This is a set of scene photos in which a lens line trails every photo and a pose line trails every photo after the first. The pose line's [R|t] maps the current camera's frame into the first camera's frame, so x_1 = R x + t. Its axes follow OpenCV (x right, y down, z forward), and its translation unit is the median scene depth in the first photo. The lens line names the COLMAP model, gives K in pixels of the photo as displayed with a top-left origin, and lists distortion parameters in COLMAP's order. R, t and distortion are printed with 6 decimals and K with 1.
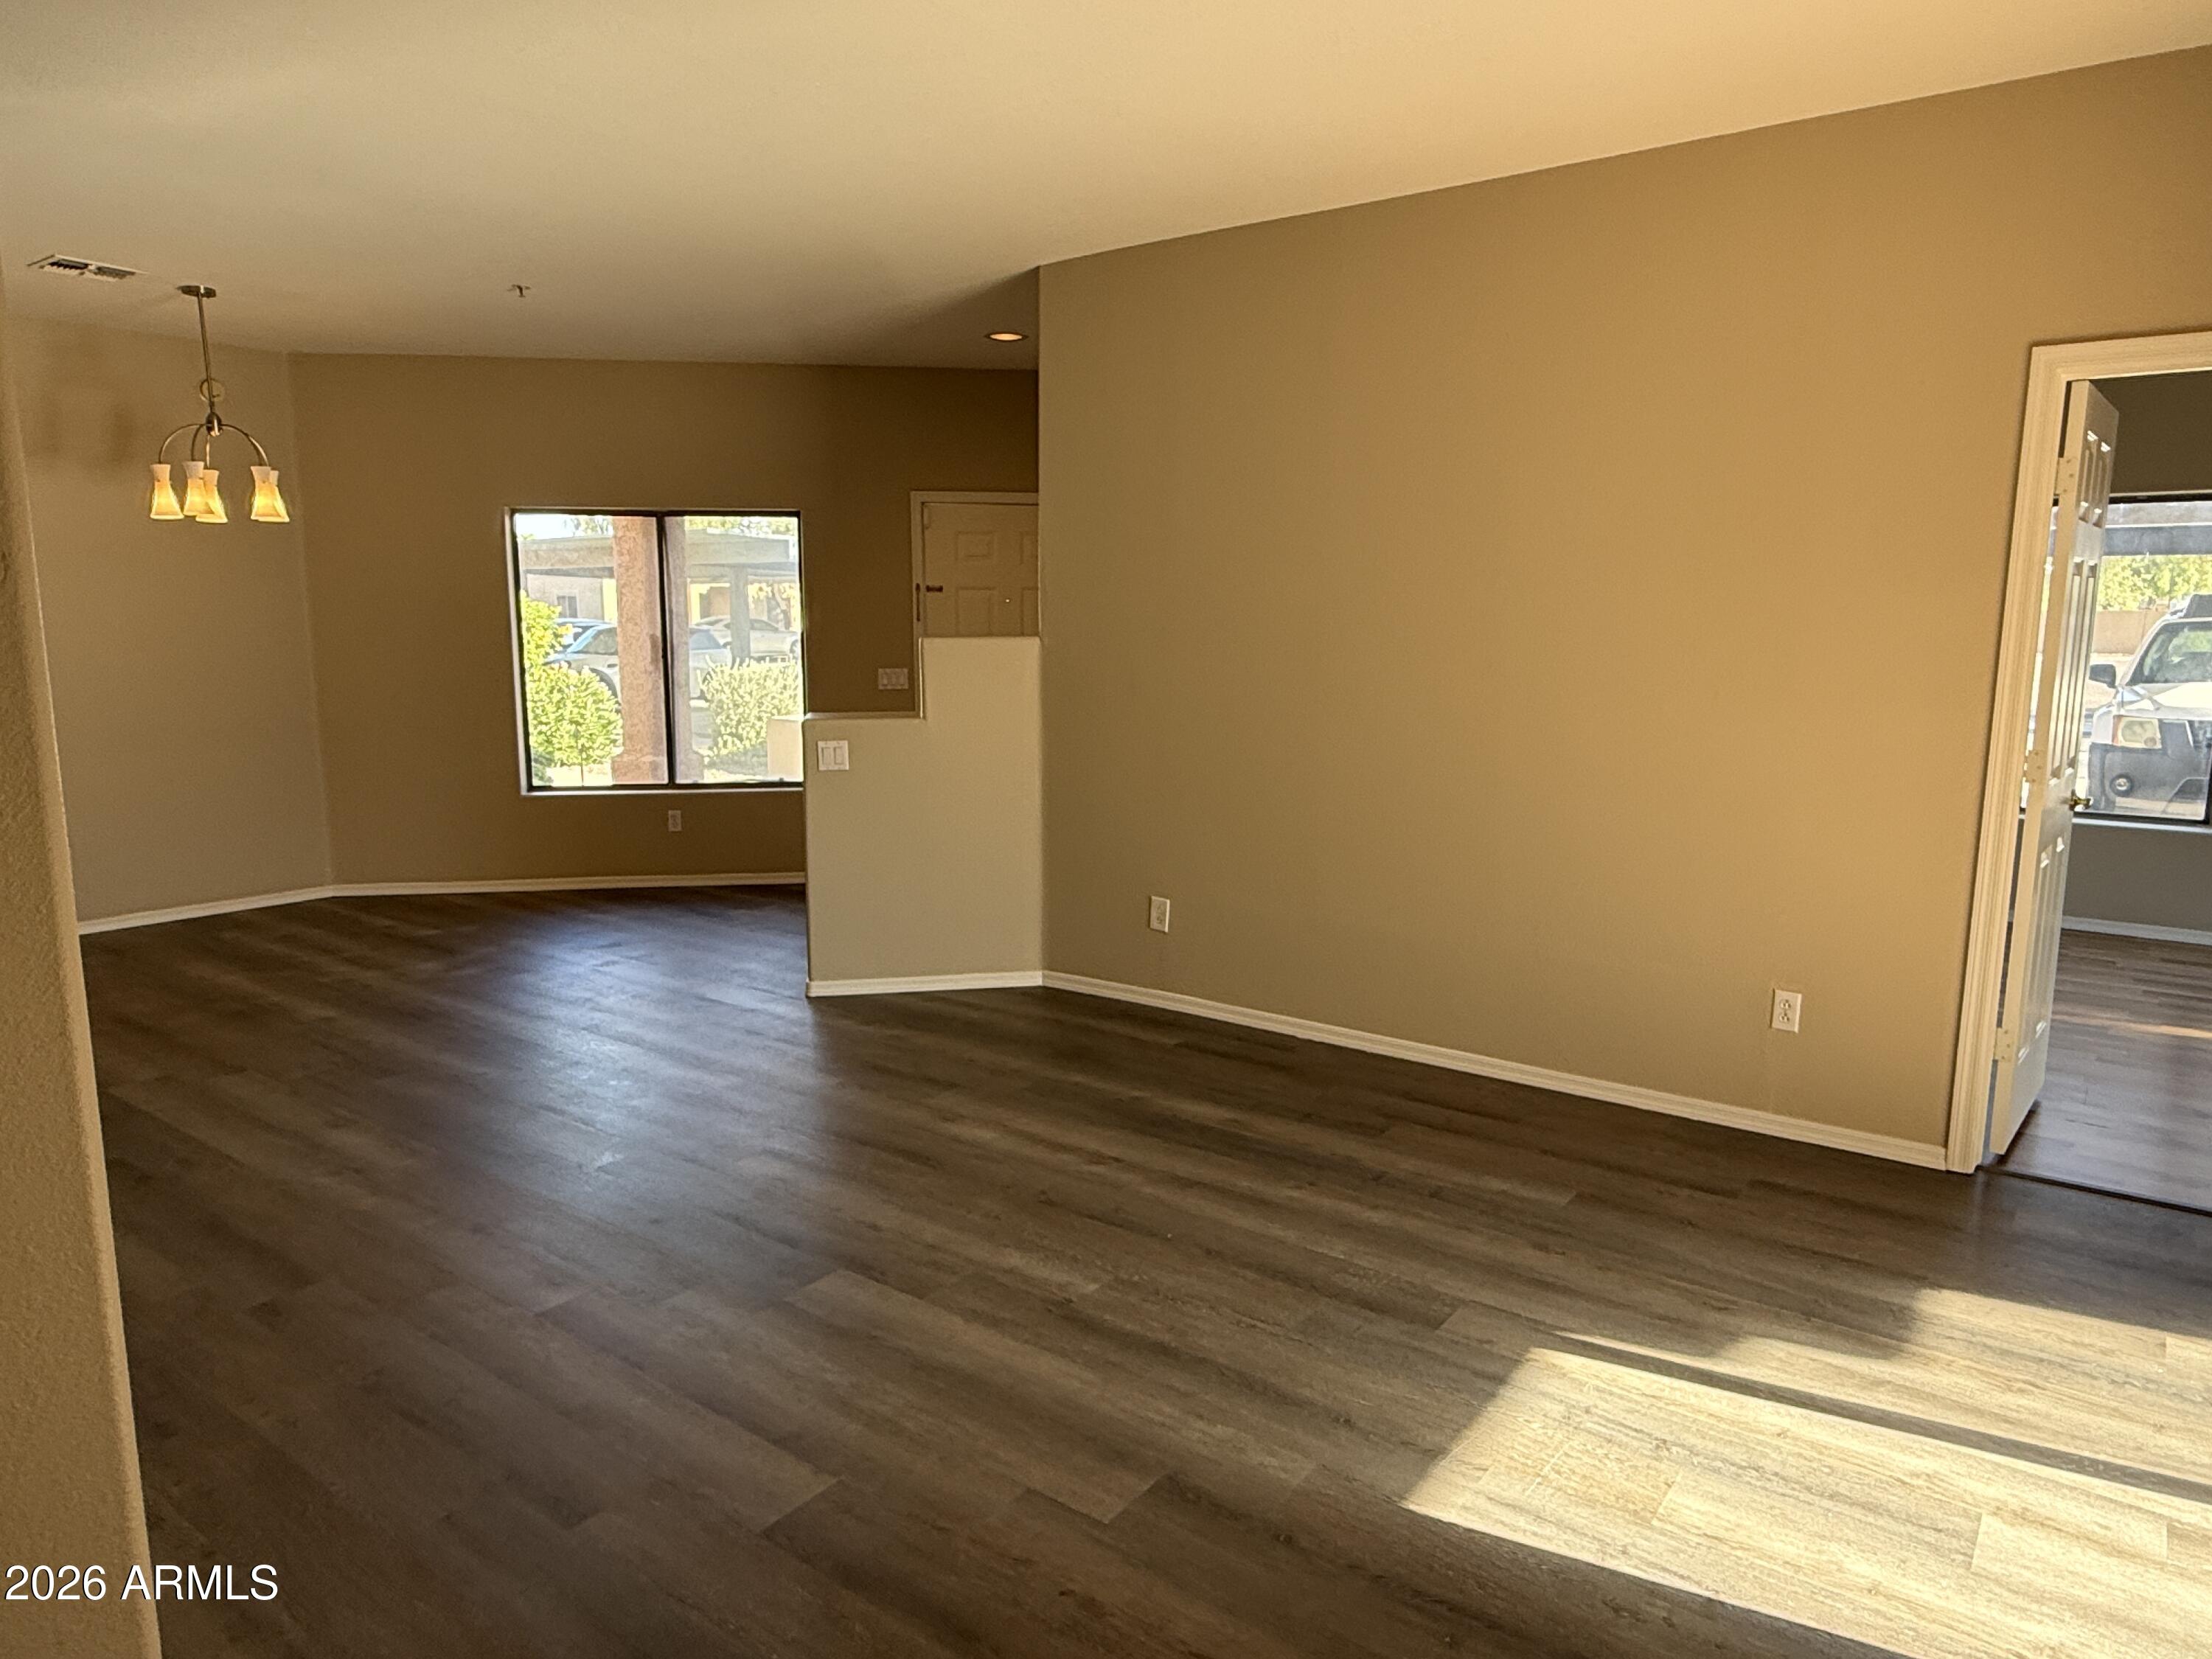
lens RADIAL K [[1428.3, 0, 1099.5], [0, 1428.3, 825.7], [0, 0, 1]] dist [-0.005381, 0.000223]
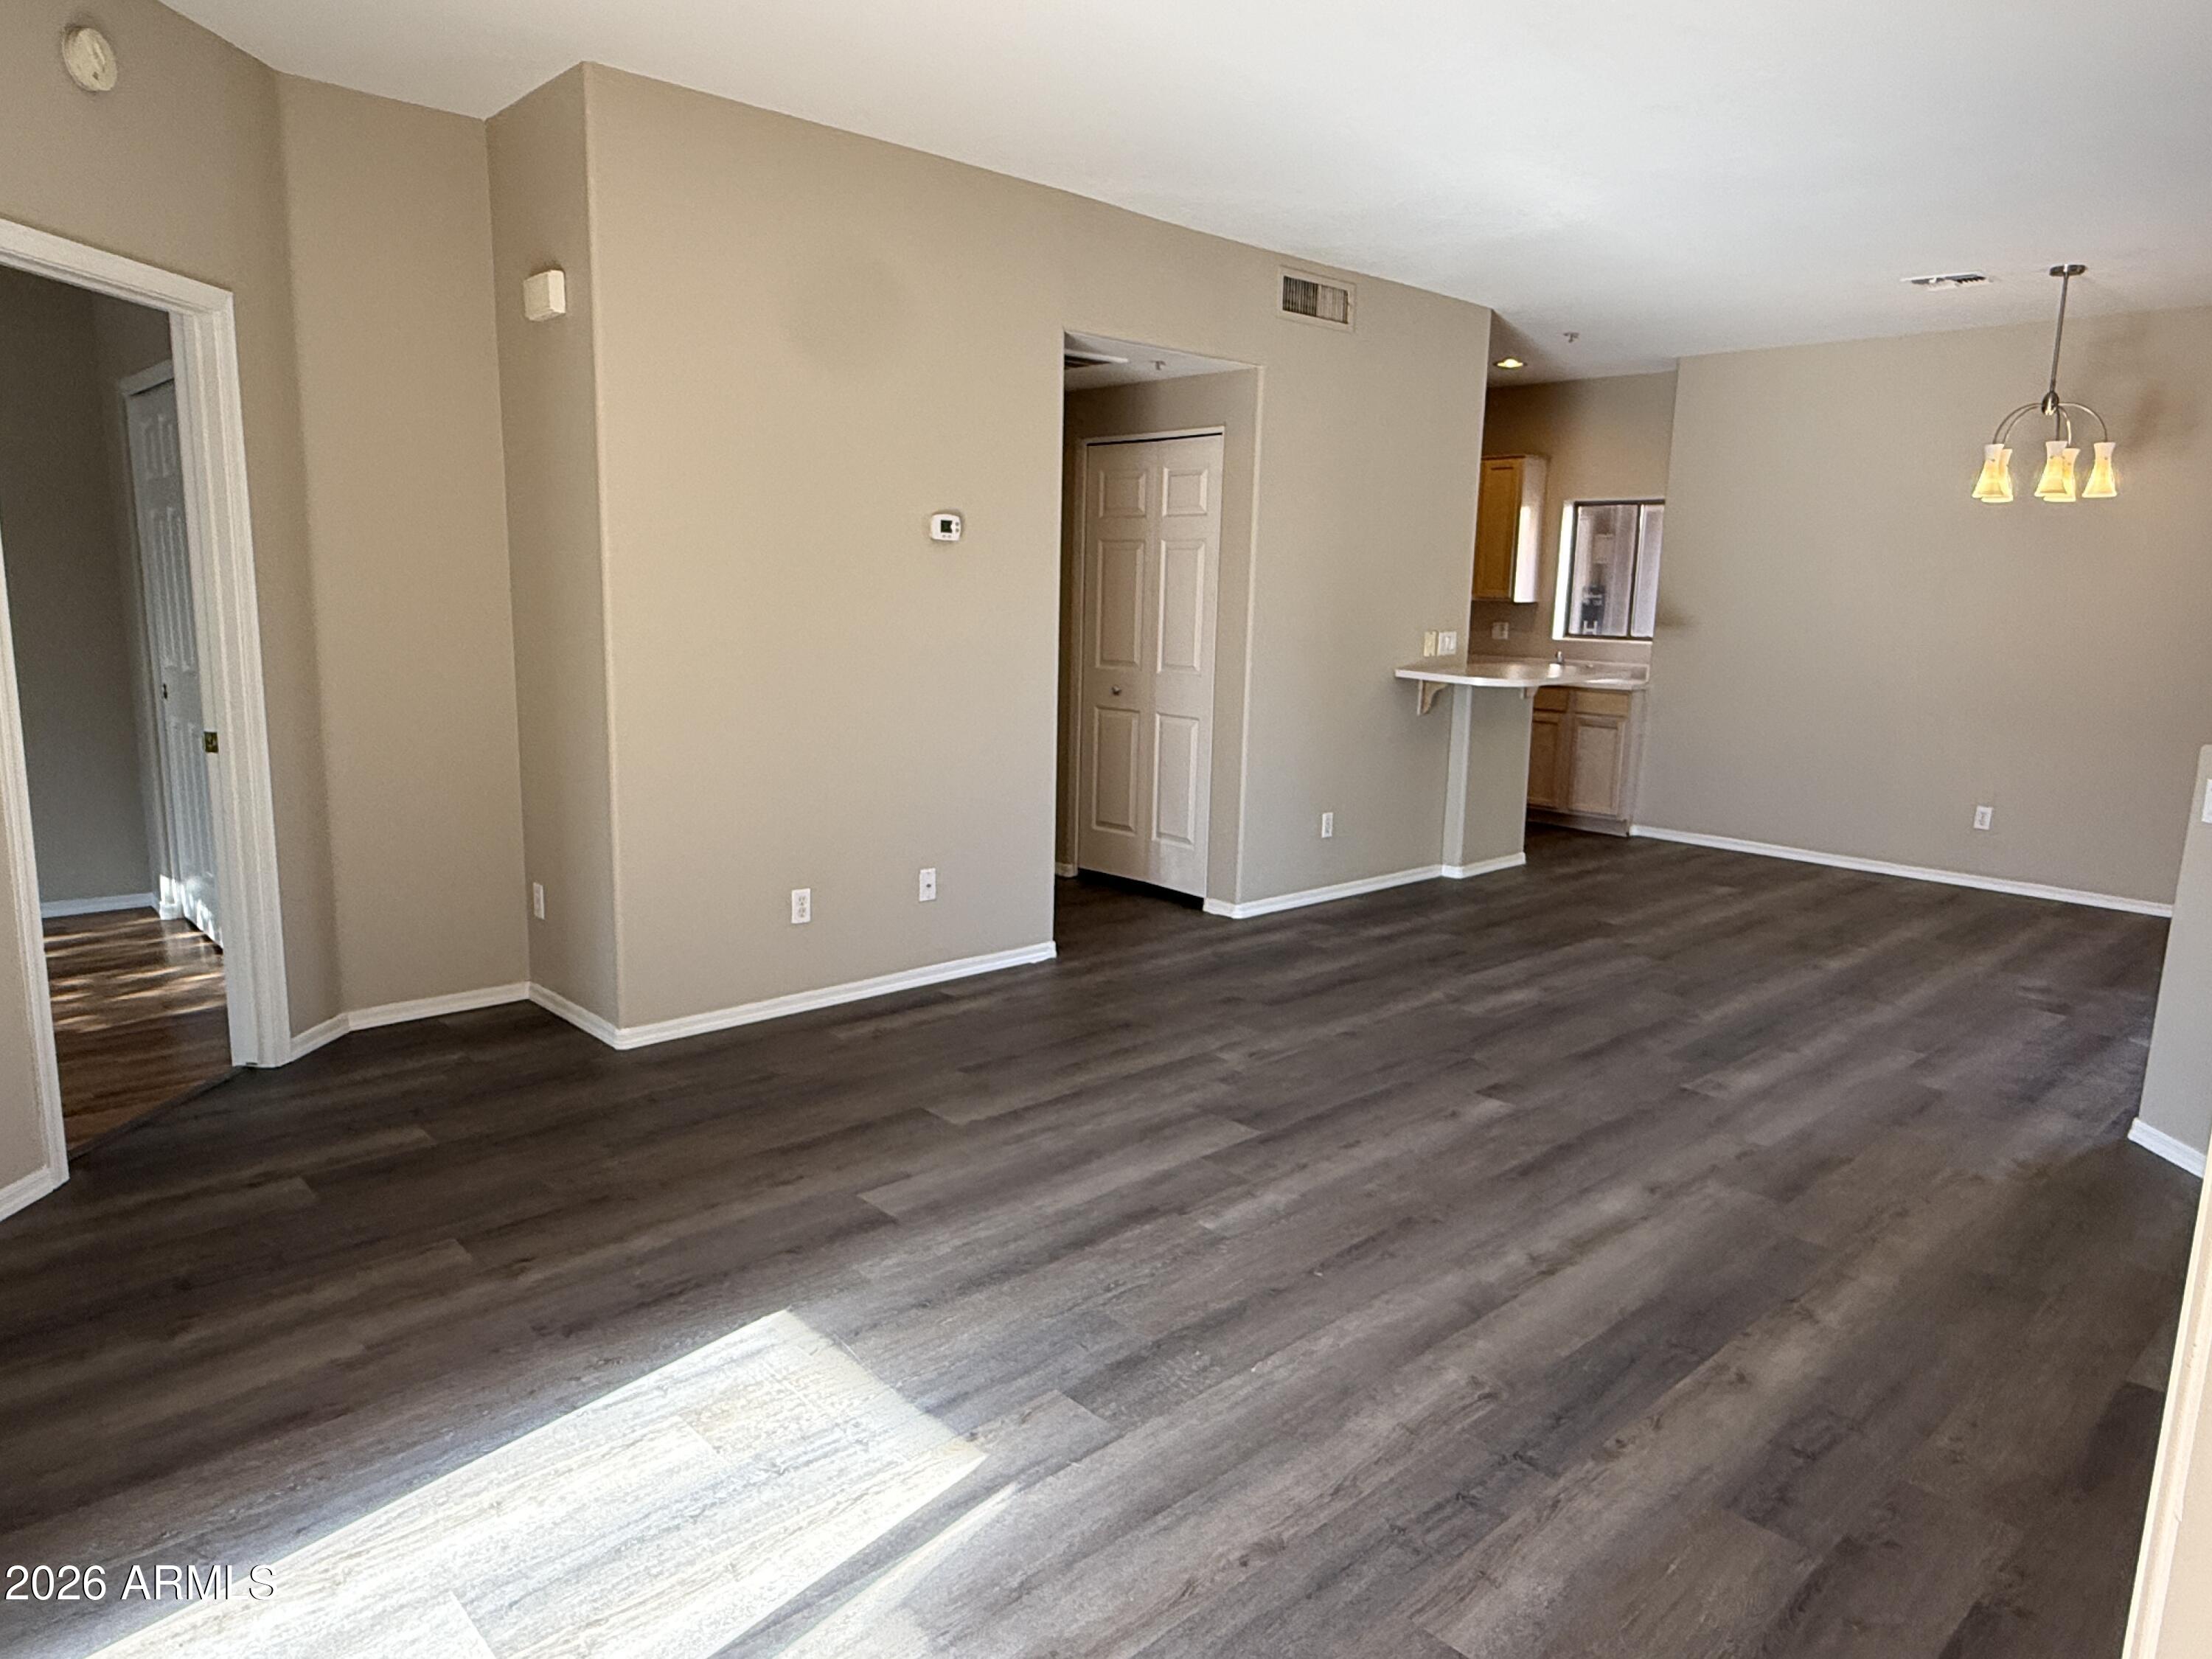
lens RADIAL K [[1428.3, 0, 1098.3], [0, 1428.3, 821.7], [0, 0, 1]] dist [-0.005381, 0.000223]
pose [[-0.187054, 0.160156, -0.969206, 0.942383], [-0.171606, 0.966123, 0.192765, -0.135220], [0.967245, 0.202379, -0.153234, 1.015991]]
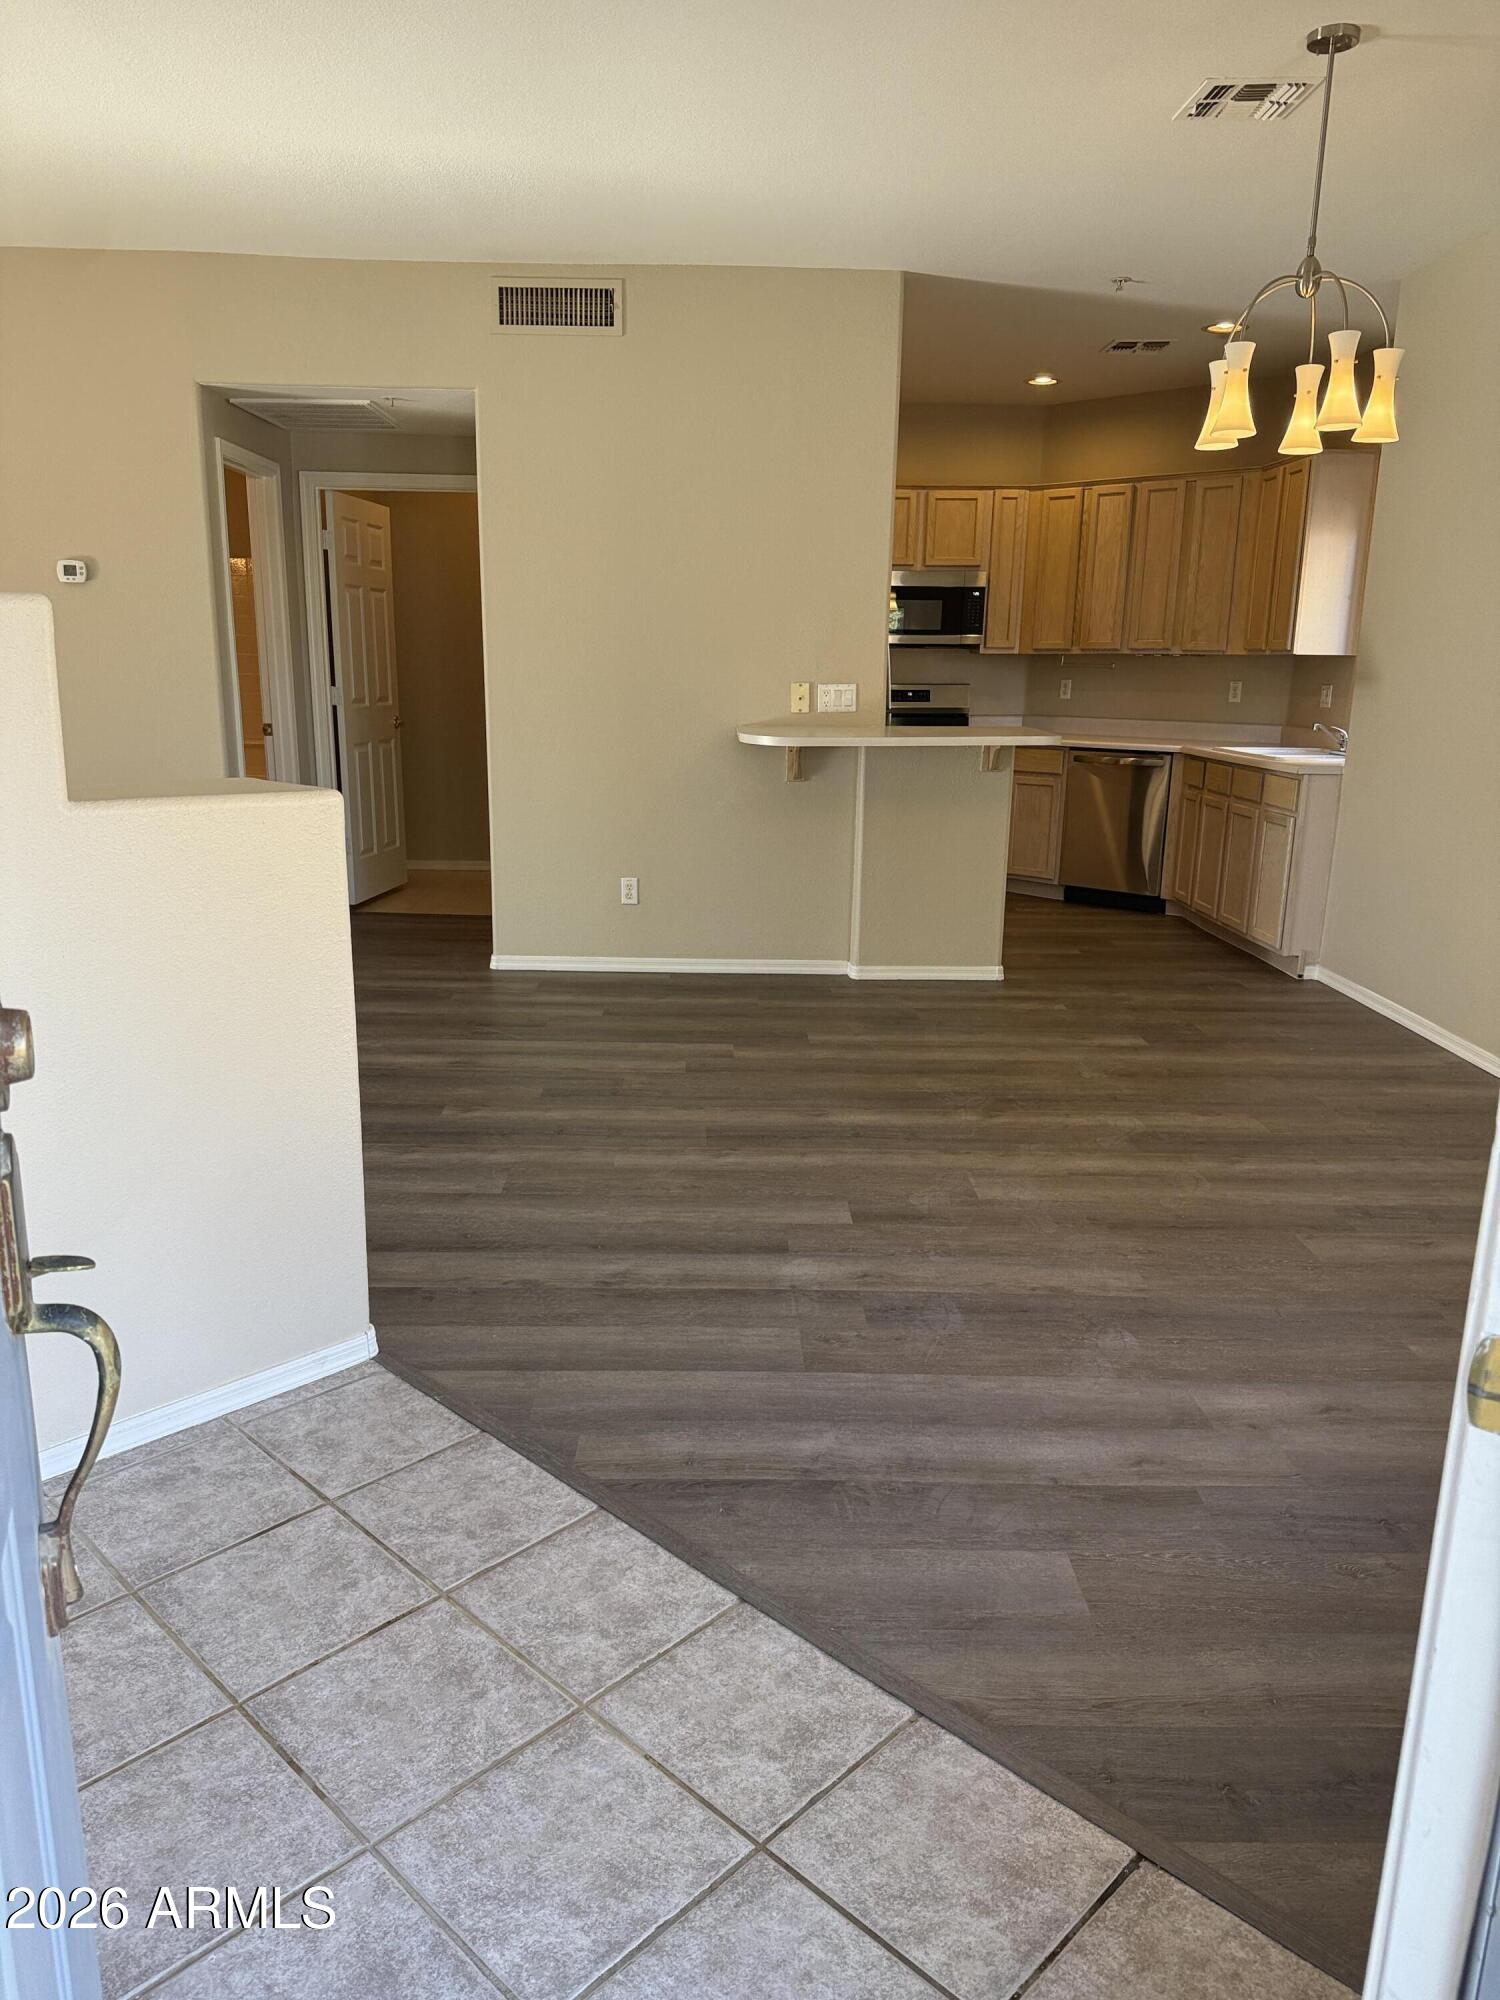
lens RADIAL K [[1424.9, 0, 743.7], [0, 1424.9, 1010.3], [0, 0, 1]] dist [0.013037, -0.016213]
pose [[-0.783306, 0.136000, -0.606577, -0.043309], [-0.111074, 0.929451, 0.351827, -0.325389], [0.611632, 0.342964, -0.712939, 2.507899]]
